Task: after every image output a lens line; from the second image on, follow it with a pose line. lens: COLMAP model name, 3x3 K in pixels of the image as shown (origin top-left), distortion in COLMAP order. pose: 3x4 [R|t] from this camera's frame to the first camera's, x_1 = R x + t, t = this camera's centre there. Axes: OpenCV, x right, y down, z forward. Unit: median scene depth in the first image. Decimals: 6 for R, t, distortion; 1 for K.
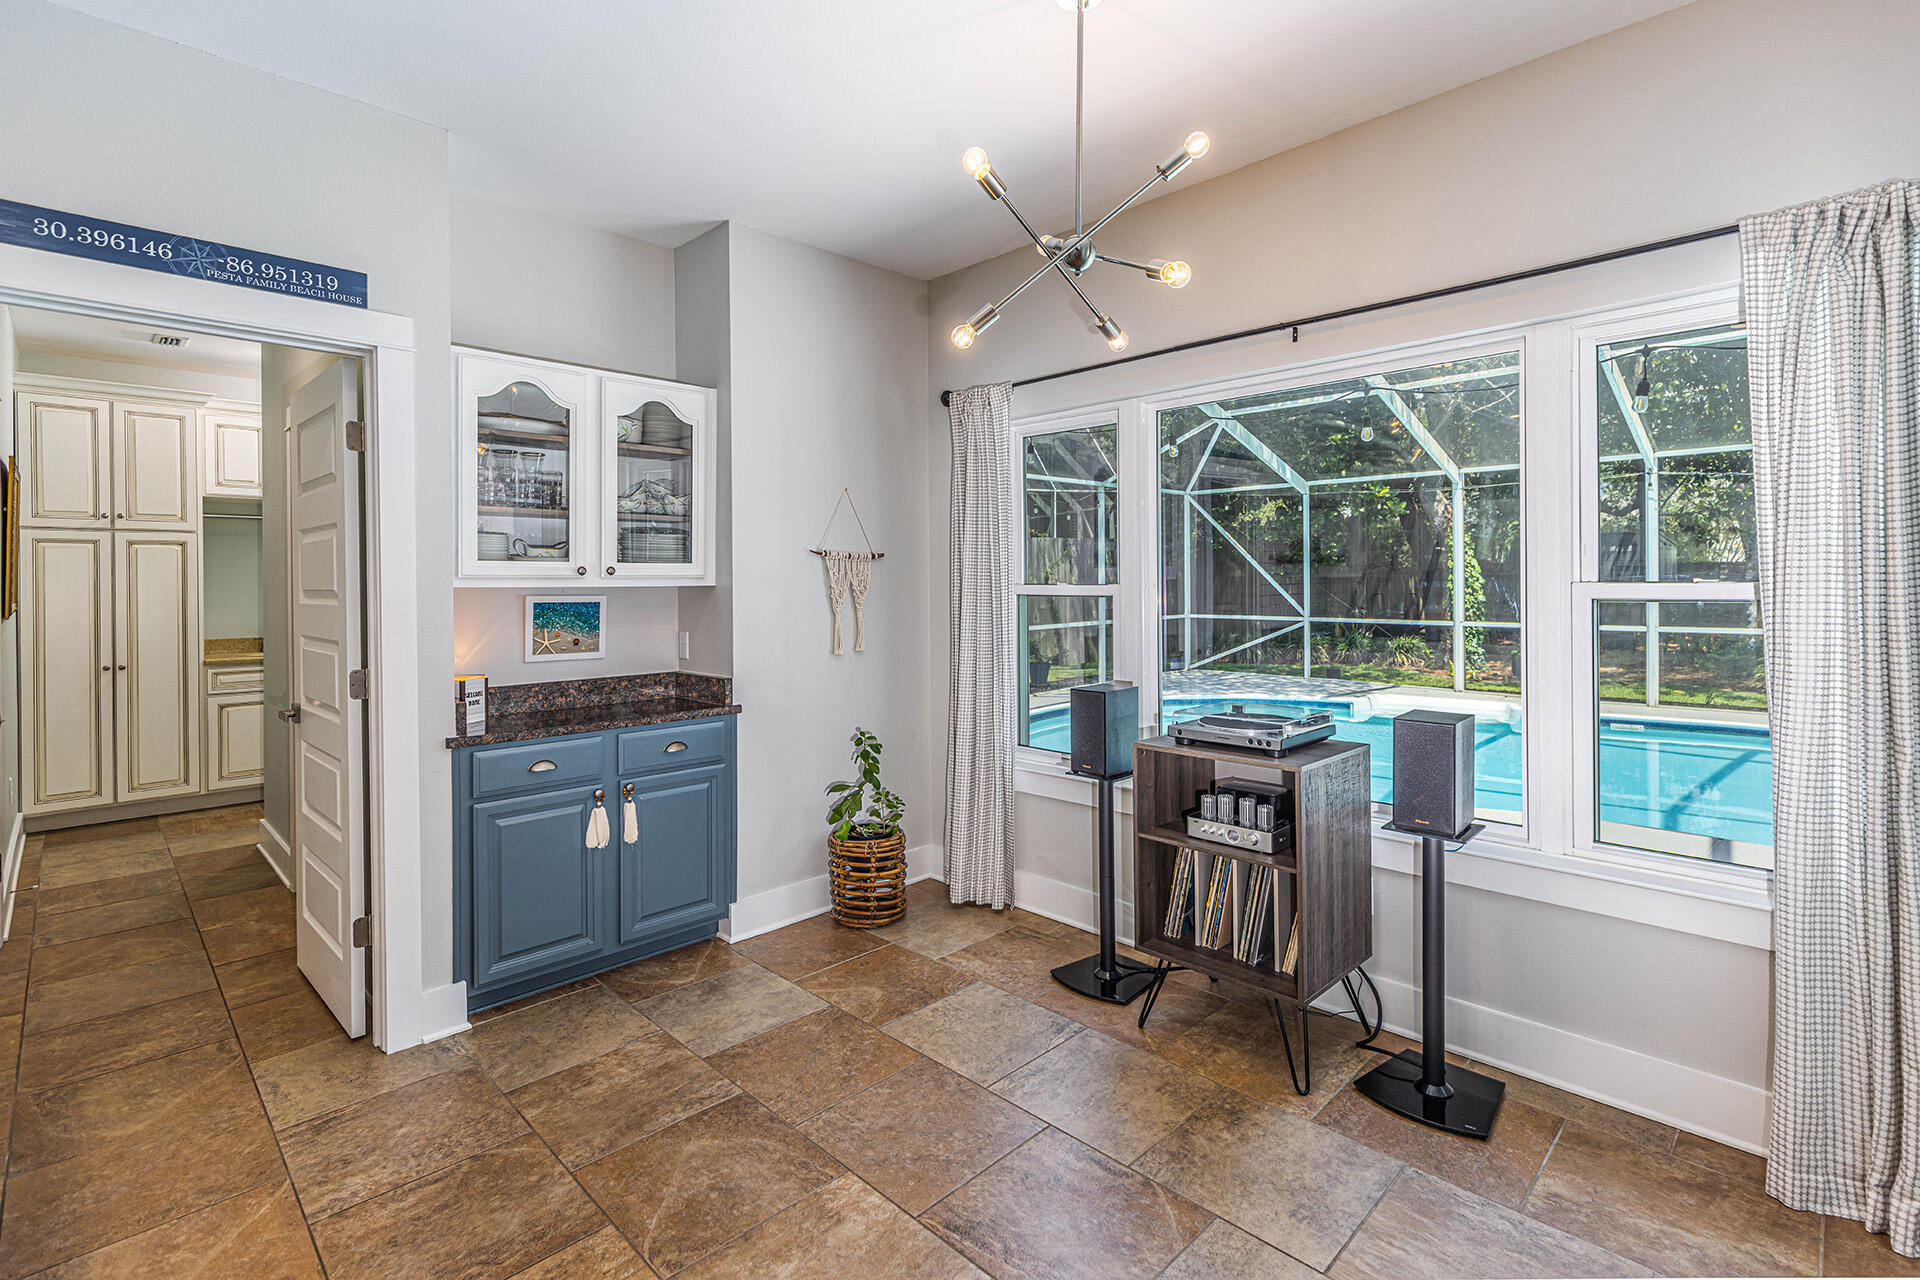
lens RADIAL K [[874.8, 0, 965.2], [0, 874.8, 589.3], [0, 0, 1]] dist [0.003111, 0.000081]
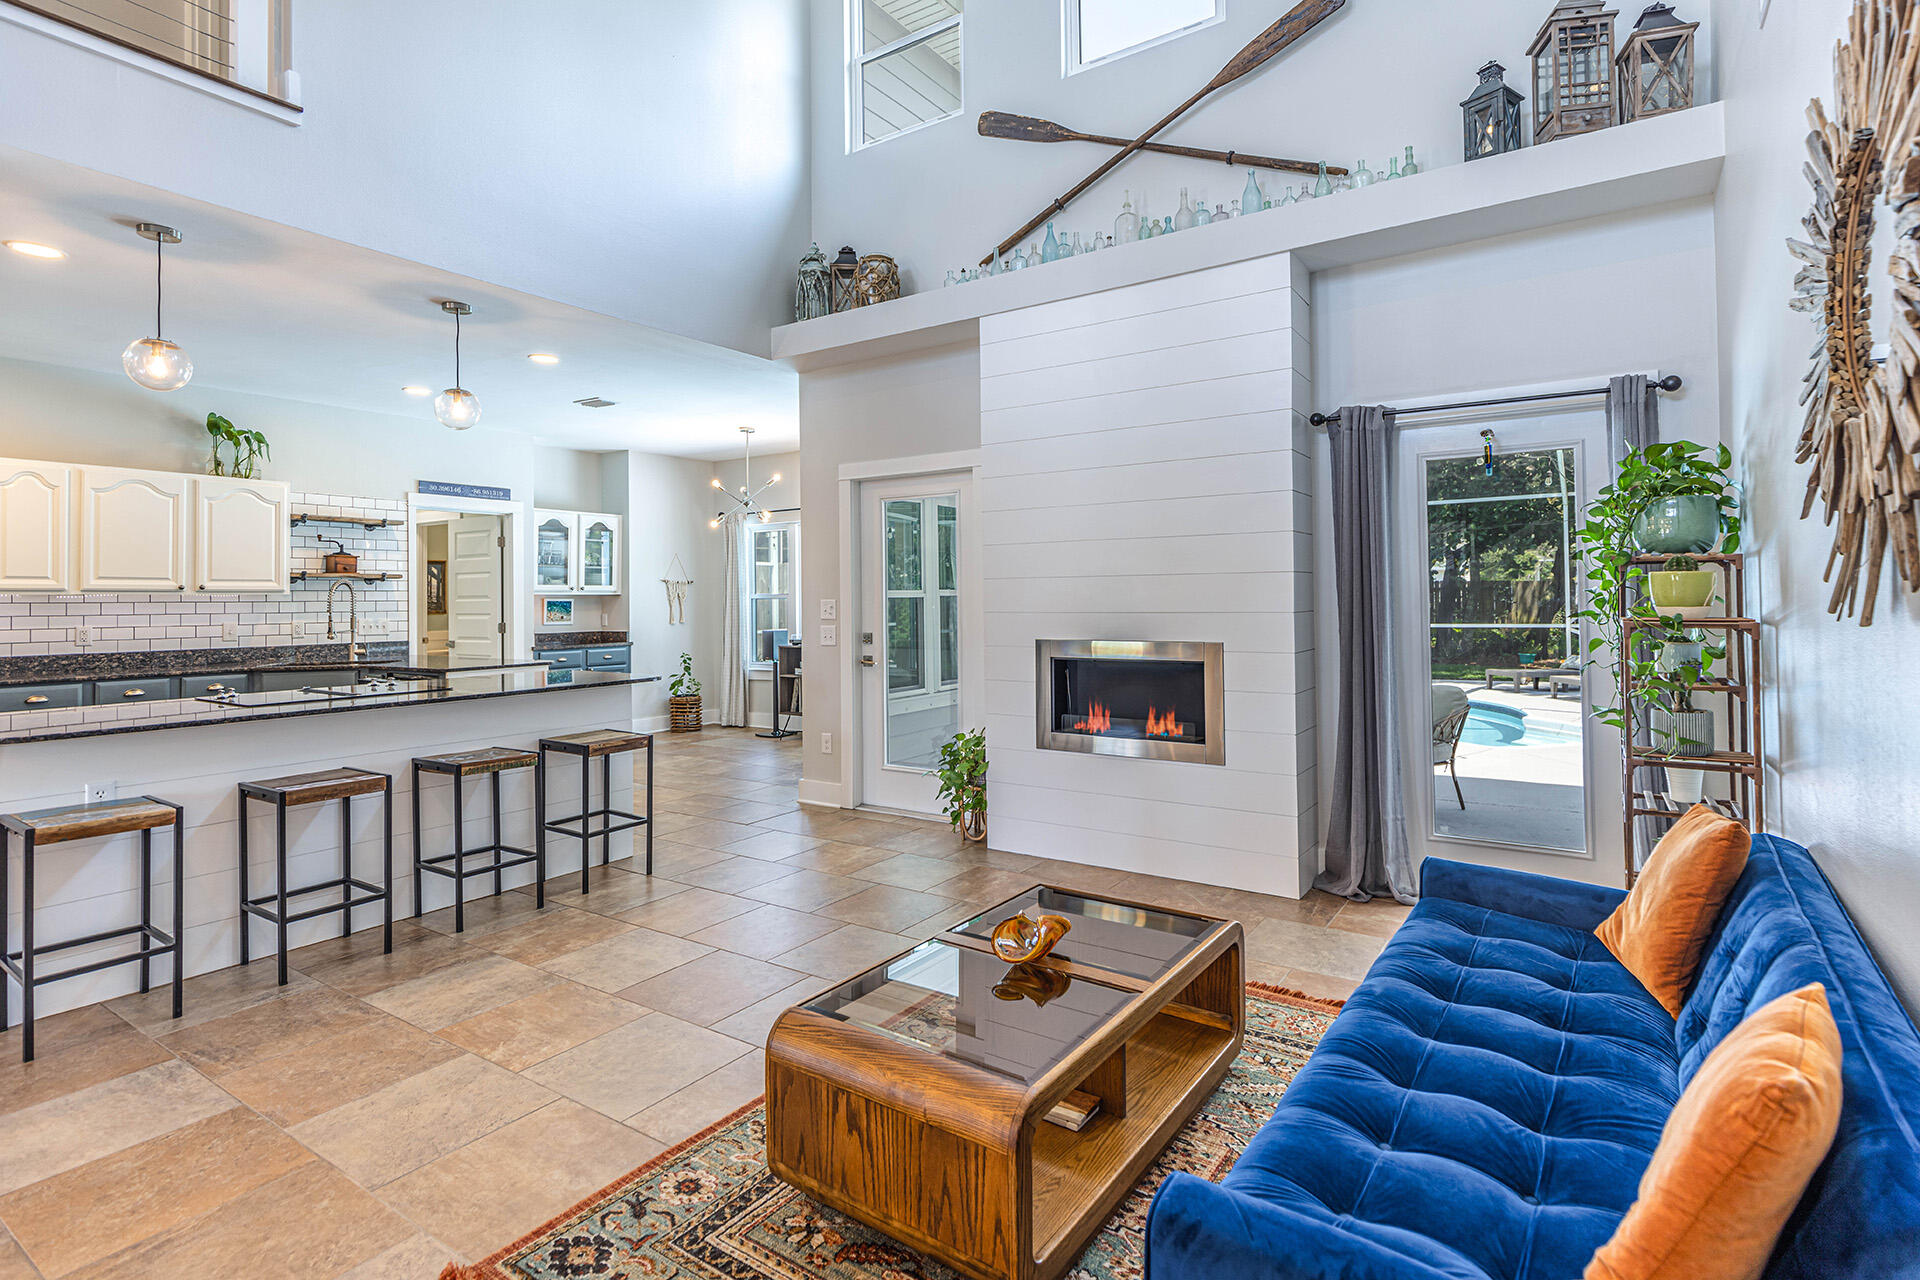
lens RADIAL K [[939.7, 0, 1001.2], [0, 939.7, 585.8], [0, 0, 1]] dist [0.004988, -0.000016]
pose [[0.978096, 0.000992, 0.208151, 0.226142], [0.004141, 0.999698, -0.024225, 0.043547], [-0.208112, 0.024557, 0.977797, -1.960193]]
